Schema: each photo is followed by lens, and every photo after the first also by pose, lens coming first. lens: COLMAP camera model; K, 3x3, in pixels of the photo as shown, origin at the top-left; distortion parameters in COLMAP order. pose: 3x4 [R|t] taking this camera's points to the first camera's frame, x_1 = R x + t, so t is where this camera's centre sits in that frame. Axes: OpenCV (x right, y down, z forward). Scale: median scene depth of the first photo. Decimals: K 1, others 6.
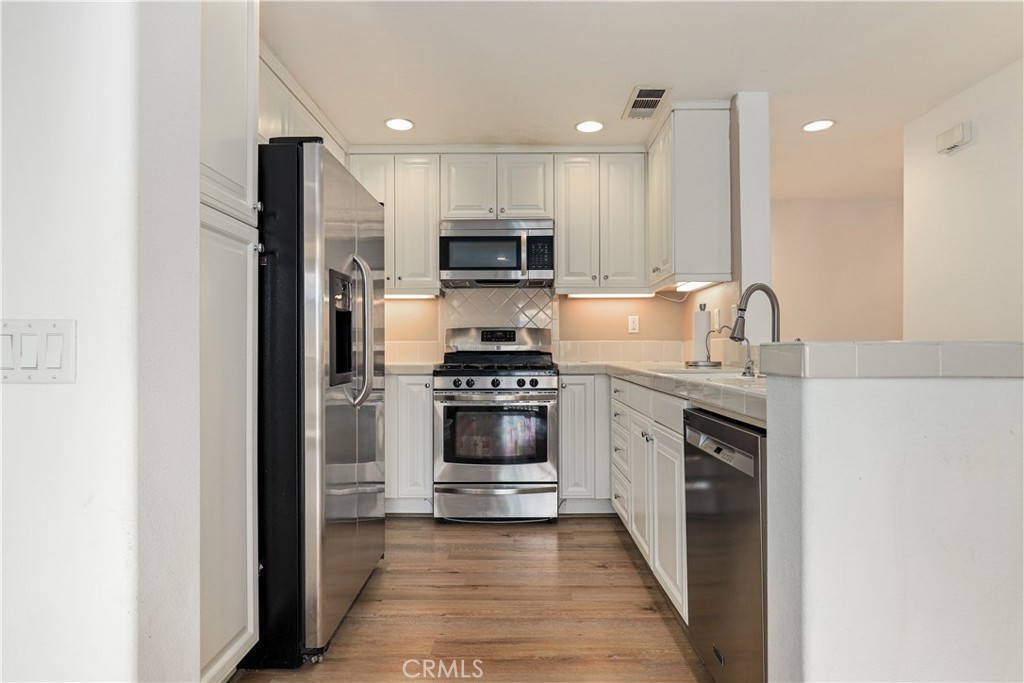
lens RADIAL K [[569.2, 0, 514.5], [0, 569.2, 345.7], [0, 0, 1]] dist [-0.002159, 0.001417]
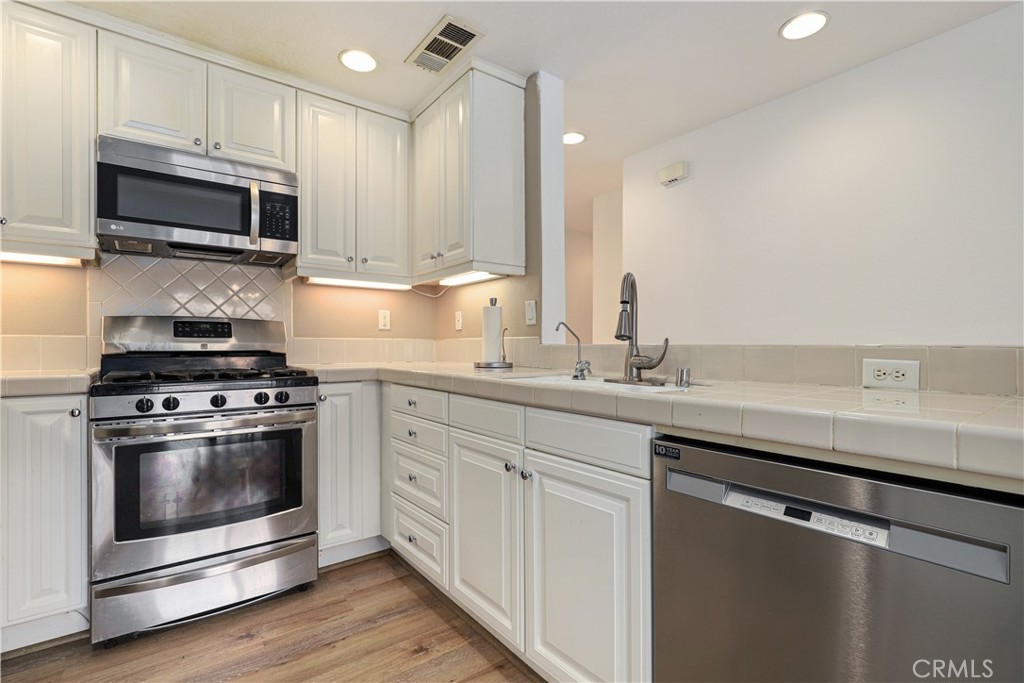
lens RADIAL K [[475.5, 0, 508.7], [0, 475.5, 346.0], [0, 0, 1]] dist [-0.007654, 0.000776]
pose [[0.789808, 0.002216, 0.613351, -0.094493], [-0.005617, 0.999978, 0.003621, -0.001050], [-0.613329, -0.006305, 0.789802, 0.338733]]
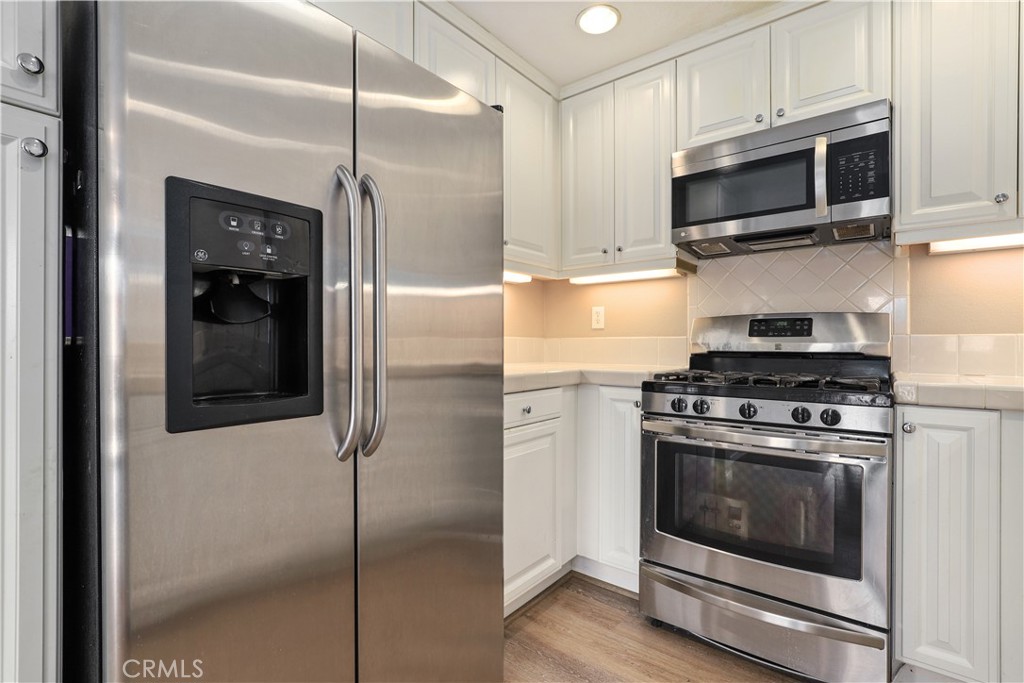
lens RADIAL K [[475.5, 0, 511.4], [0, 475.5, 342.0], [0, 0, 1]] dist [-0.007654, 0.000776]
pose [[0.783157, 0.002711, -0.621818, 0.067246], [-0.001662, 0.999996, 0.002266, -0.002092], [0.621822, -0.000741, 0.783159, 0.451555]]
